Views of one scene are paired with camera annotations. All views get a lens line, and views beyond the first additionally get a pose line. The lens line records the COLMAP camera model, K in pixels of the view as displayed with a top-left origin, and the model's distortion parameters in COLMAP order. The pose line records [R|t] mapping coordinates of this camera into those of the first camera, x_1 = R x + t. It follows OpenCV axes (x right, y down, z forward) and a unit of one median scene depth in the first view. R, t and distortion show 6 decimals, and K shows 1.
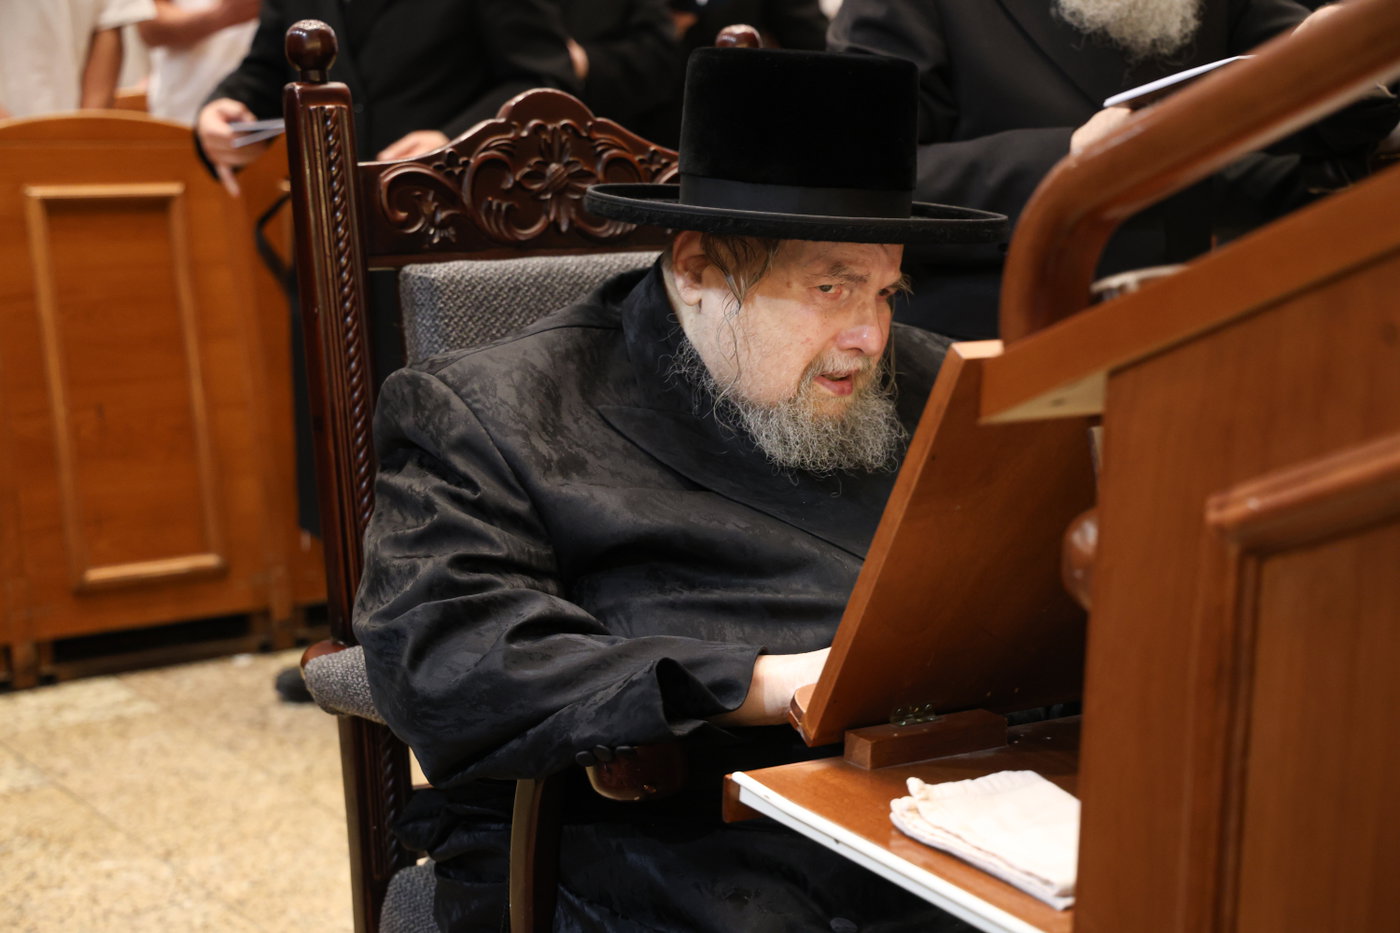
lens RADIAL K [[2464.3, 0, 700.0], [0, 2464.3, 466.5], [0, 0, 1]] dist [0.165665, 0.007221]
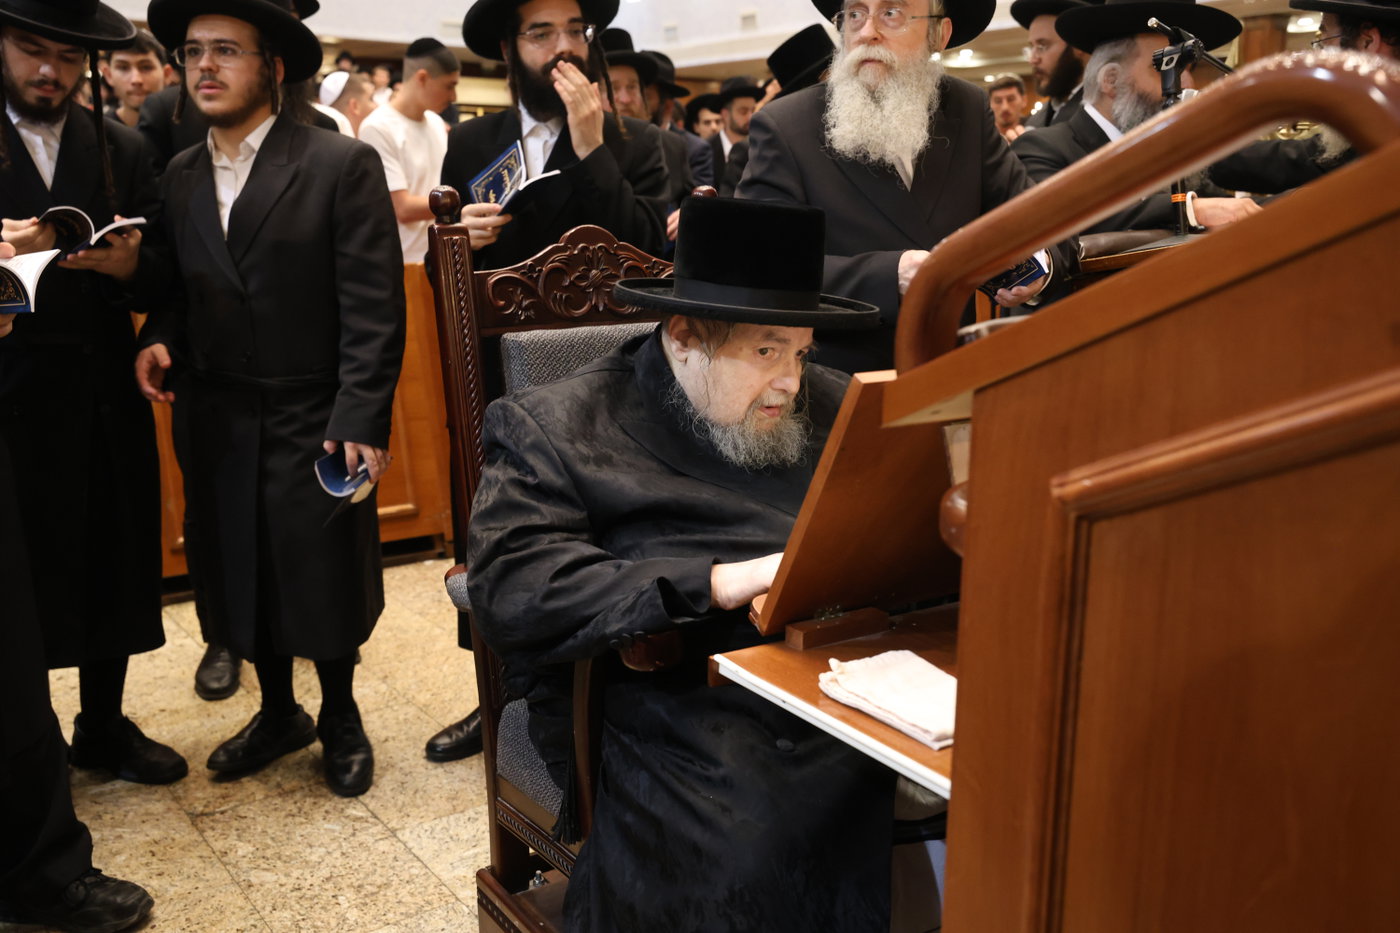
lens RADIAL K [[1306.0, 0, 699.7], [0, 1306.0, 446.8], [0, 0, 1]] dist [0.035451, 0.001277]
pose [[0.999695, -0.021361, 0.012412, -0.002809], [0.021326, 0.999768, 0.002972, -0.008107], [-0.012473, -0.002706, 0.999919, 0.176426]]
